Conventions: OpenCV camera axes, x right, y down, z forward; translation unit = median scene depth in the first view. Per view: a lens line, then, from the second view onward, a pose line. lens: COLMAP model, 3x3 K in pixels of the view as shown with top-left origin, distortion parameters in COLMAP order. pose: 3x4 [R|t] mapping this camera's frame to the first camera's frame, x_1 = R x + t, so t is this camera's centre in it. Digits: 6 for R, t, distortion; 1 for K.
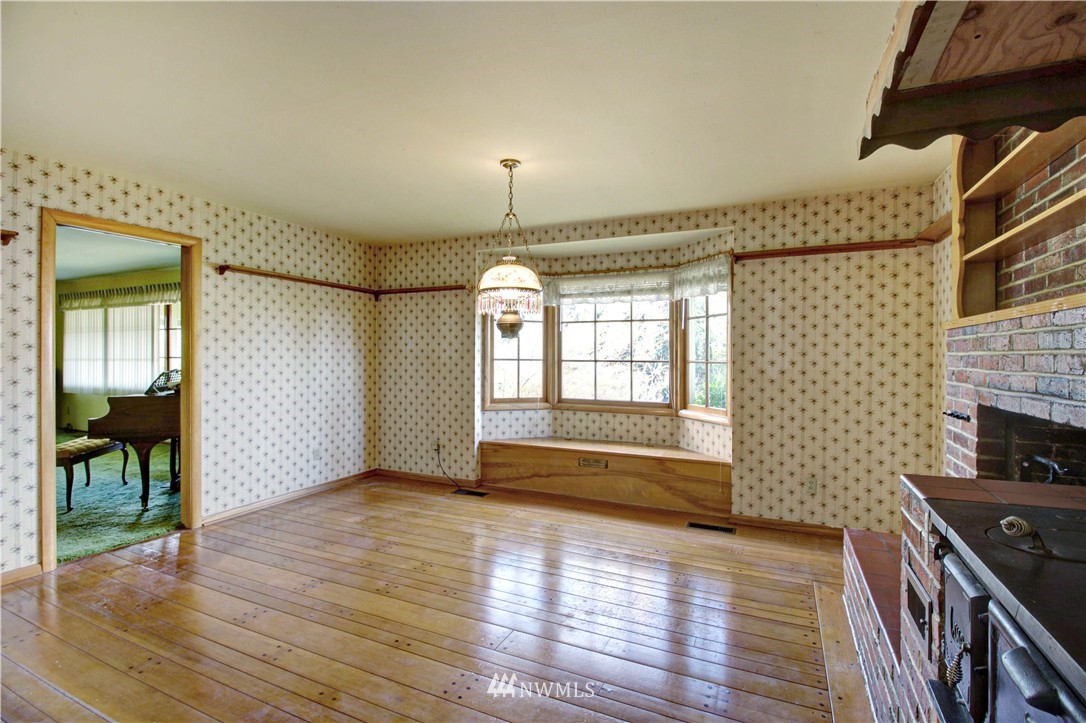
lens RADIAL K [[502.6, 0, 543.4], [0, 502.6, 359.1], [0, 0, 1]] dist [-0.010853, -0.001220]
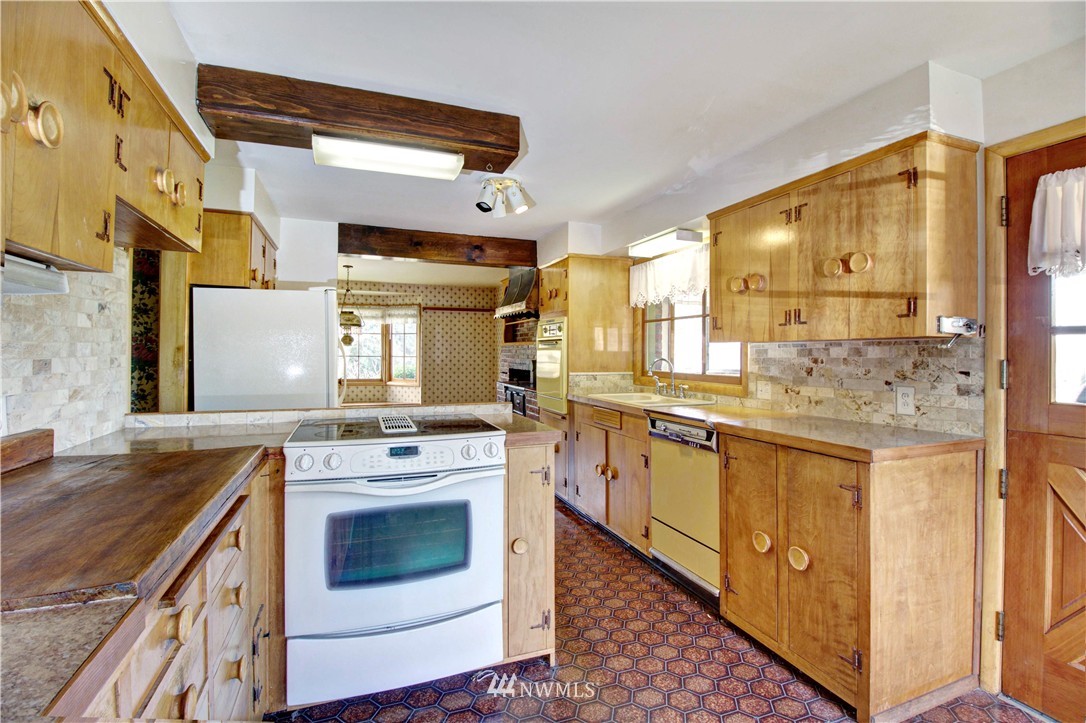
lens RADIAL K [[502.6, 0, 544.3], [0, 502.6, 355.8], [0, 0, 1]] dist [-0.010853, -0.001220]
pose [[0.694344, -0.000629, 0.719643, -0.841677], [-0.002221, 0.999993, 0.003017, -0.004850], [-0.719640, -0.003693, 0.694337, -0.916668]]
